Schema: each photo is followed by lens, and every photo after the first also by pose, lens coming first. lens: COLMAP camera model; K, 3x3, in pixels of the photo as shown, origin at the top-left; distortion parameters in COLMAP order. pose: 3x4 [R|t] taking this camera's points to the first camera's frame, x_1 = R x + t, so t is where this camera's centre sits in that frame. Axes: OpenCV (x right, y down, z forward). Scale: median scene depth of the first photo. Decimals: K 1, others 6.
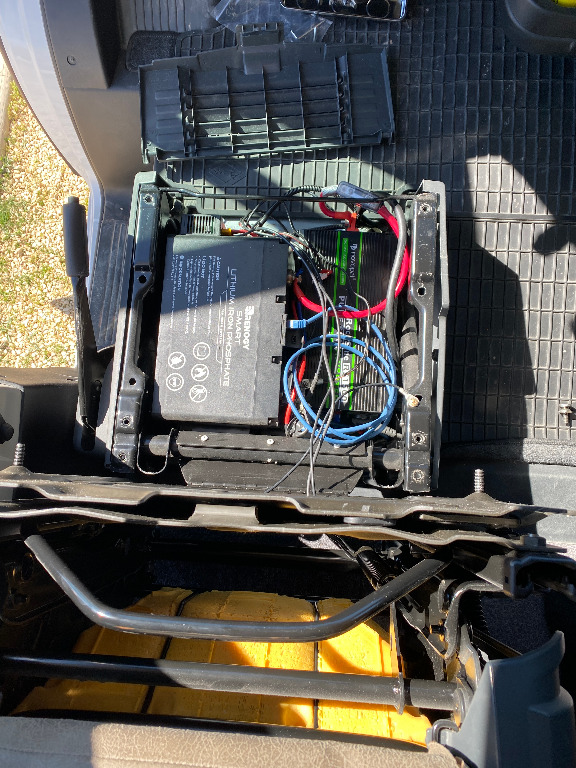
lens RADIAL K [[557.2, 0, 284.0], [0, 557.2, 385.5], [0, 0, 1]] dist [-0.042948, -0.002883]
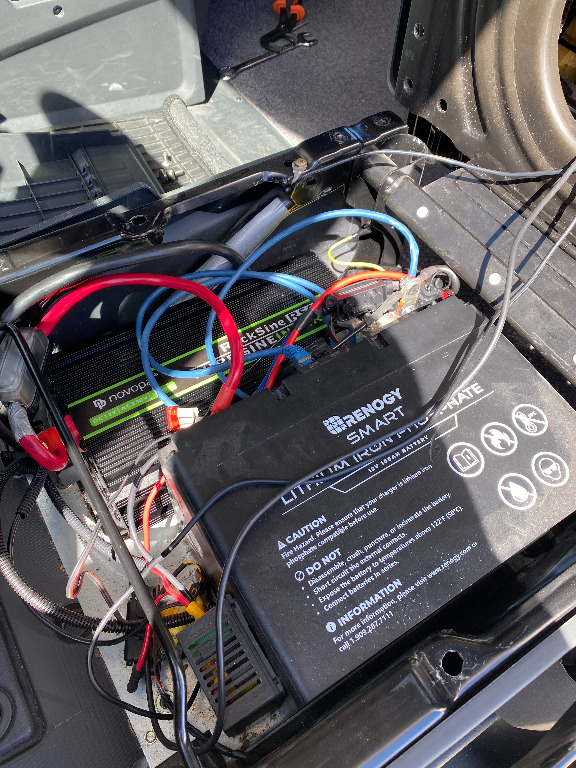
lens RADIAL K [[557.2, 0, 284.0], [0, 557.2, 385.5], [0, 0, 1]] dist [-0.042948, -0.002883]
pose [[-0.574995, -0.680115, 0.454780, -0.230410], [0.812886, -0.411907, 0.411763, -0.352924], [-0.092719, 0.606446, 0.789700, 0.609029]]
